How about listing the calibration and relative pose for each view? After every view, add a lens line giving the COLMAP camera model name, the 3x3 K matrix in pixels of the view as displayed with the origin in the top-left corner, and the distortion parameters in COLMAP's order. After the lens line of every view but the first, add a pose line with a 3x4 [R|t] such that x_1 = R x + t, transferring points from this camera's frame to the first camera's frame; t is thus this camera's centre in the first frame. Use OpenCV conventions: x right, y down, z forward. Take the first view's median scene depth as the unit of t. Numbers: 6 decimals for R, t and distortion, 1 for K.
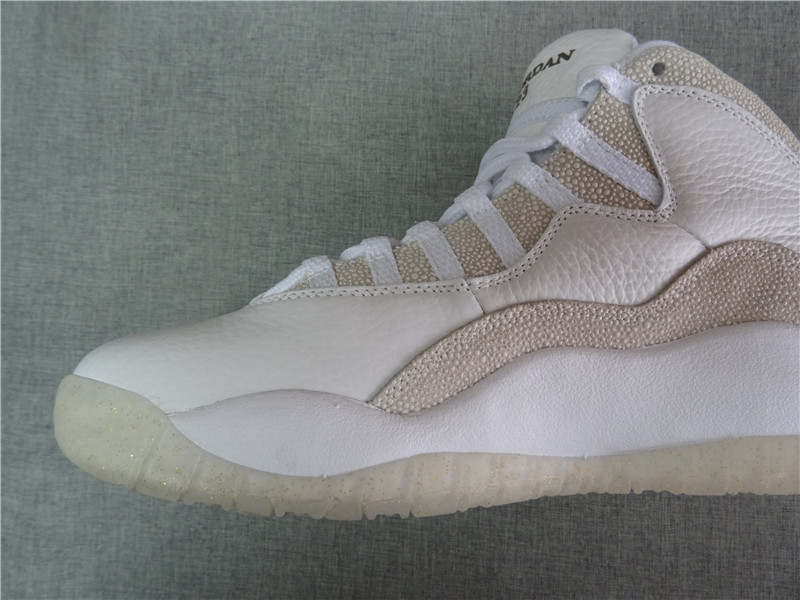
lens RADIAL K [[575.9, 0, 401.4], [0, 575.9, 292.9], [0, 0, 1]] dist [0.005828, -0.012841]
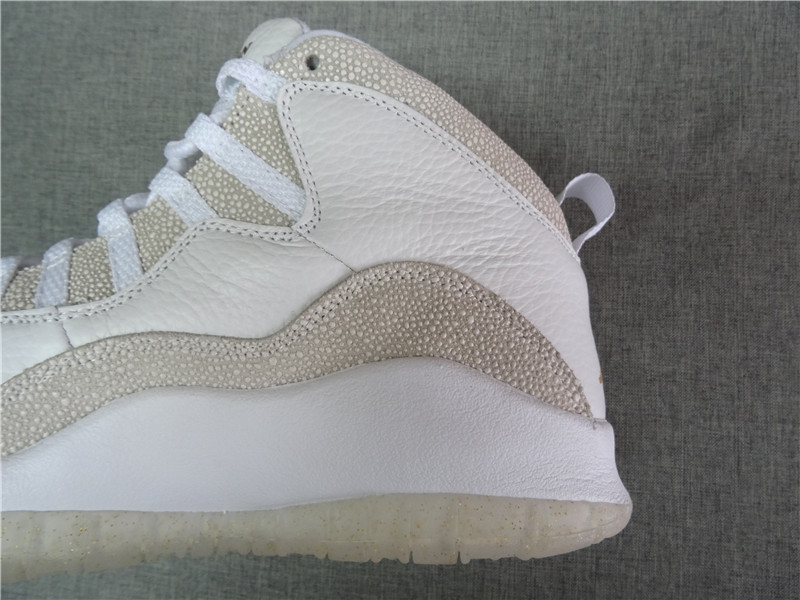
lens RADIAL K [[575.9, 0, 406.7], [0, 575.9, 292.8], [0, 0, 1]] dist [0.005828, -0.012841]
pose [[0.999539, 0.000583, -0.030354, 0.607760], [-0.000767, 0.999982, -0.006034, -0.038263], [0.030350, 0.006054, 0.999521, 0.141656]]
